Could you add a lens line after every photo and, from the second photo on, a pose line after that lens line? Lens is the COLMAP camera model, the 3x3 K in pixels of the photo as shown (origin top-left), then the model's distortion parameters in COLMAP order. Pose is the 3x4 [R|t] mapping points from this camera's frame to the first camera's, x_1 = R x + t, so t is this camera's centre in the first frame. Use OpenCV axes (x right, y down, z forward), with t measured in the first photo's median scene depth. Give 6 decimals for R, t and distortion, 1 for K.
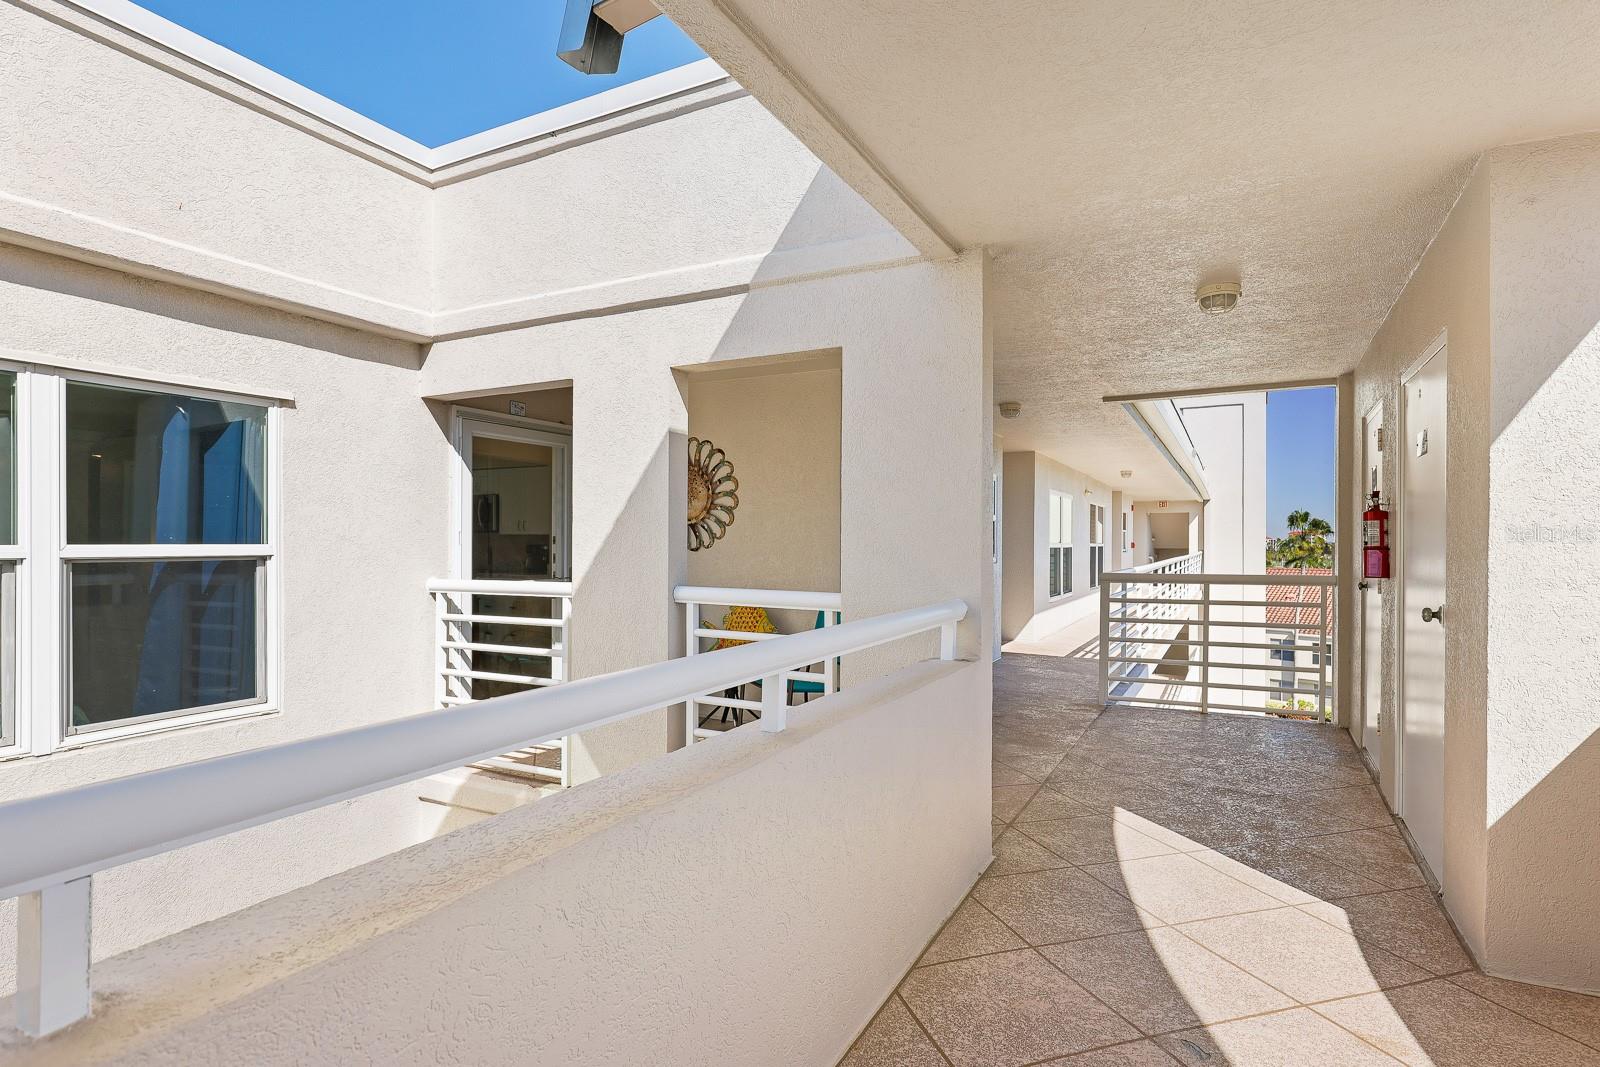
lens RADIAL K [[818.0, 0, 809.3], [0, 818.0, 543.4], [0, 0, 1]] dist [0.001264, 0.000114]
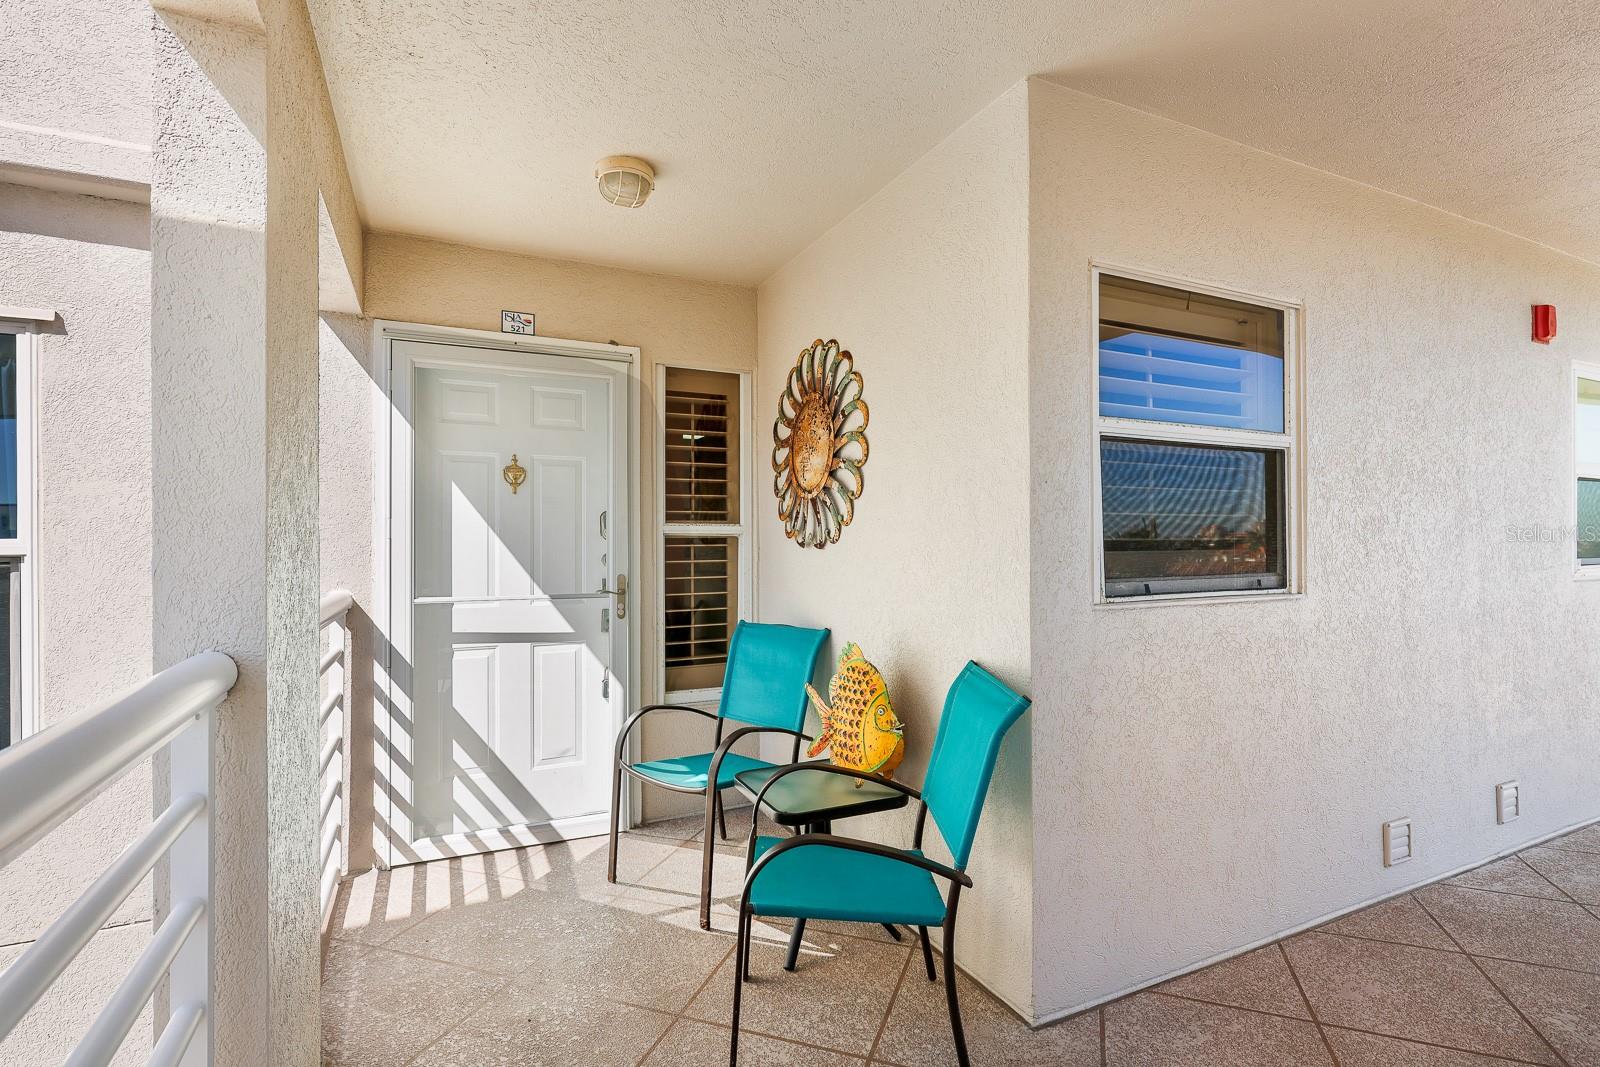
lens RADIAL K [[759.3, 0, 805.7], [0, 759.3, 541.8], [0, 0, 1]] dist [0.001687, -0.001192]
pose [[0.803895, -0.005187, -0.594749, 0.163014], [0.006271, 0.999980, -0.000245, 0.005360], [0.594739, -0.003533, 0.803911, 0.633741]]
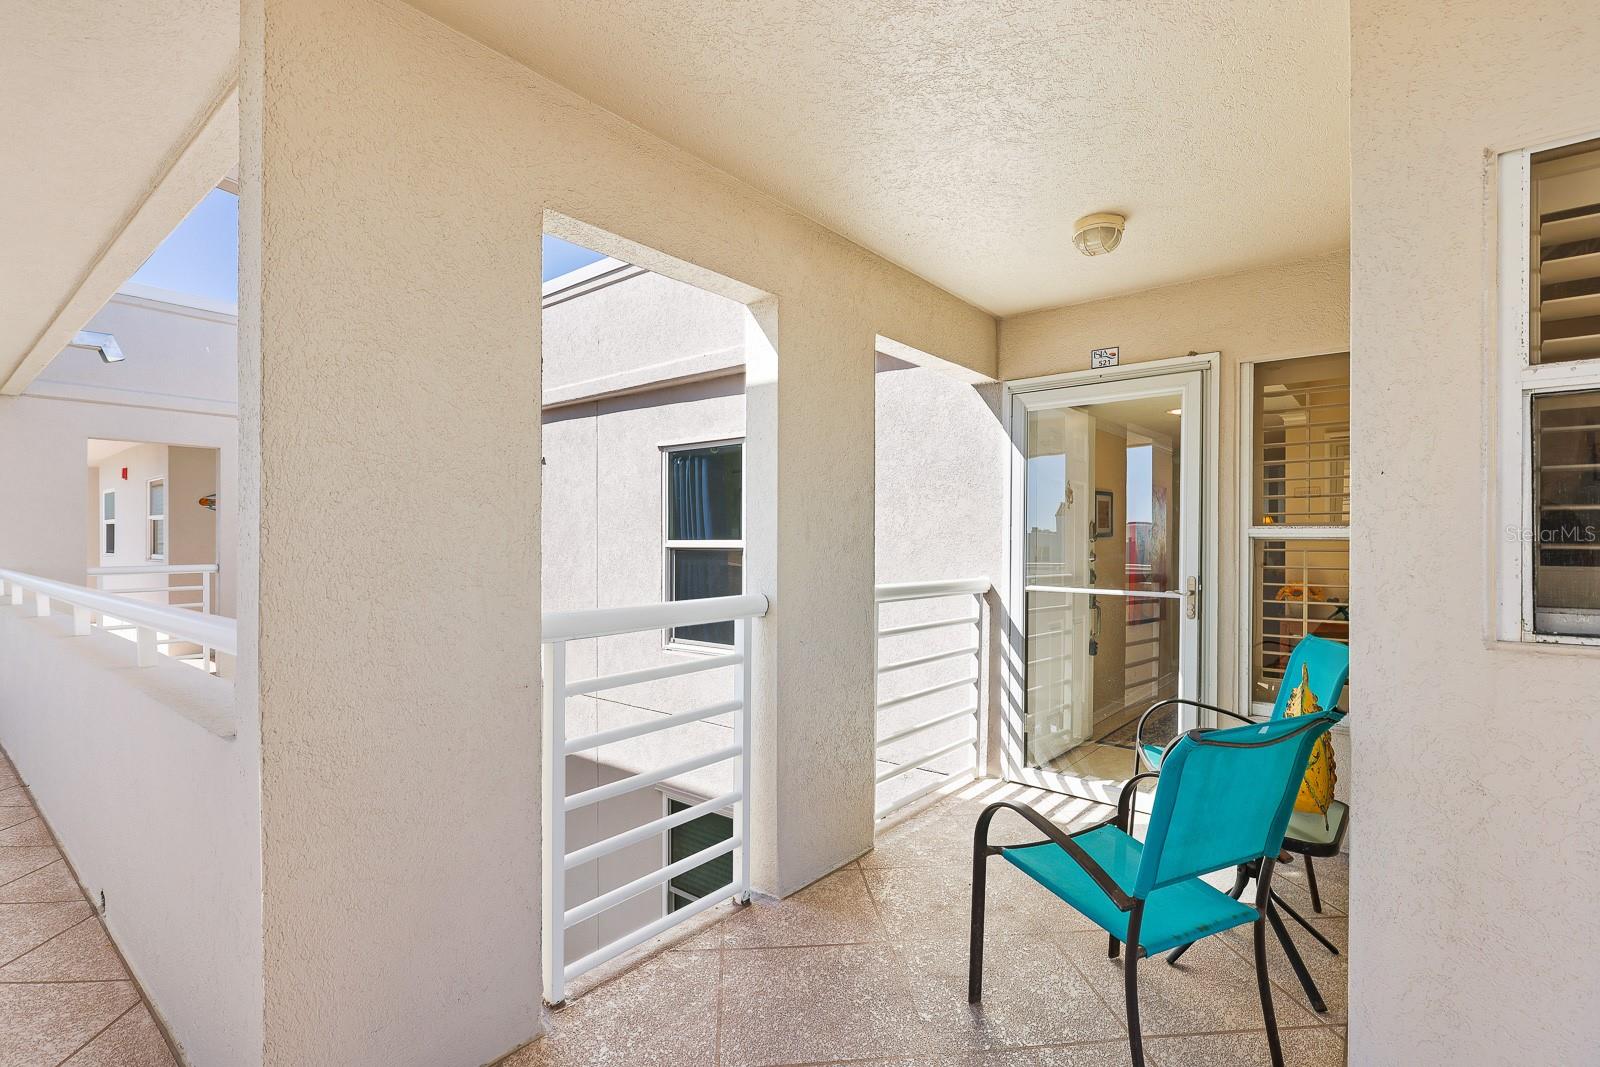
lens RADIAL K [[754.2, 0, 806.2], [0, 754.2, 546.1], [0, 0, 1]] dist [-0.002645, -0.001535]
pose [[-0.195779, 0.003223, -0.980643, 0.353657], [-0.004156, 0.999983, 0.004116, 0.004240], [0.980639, 0.004881, -0.195762, 0.833882]]
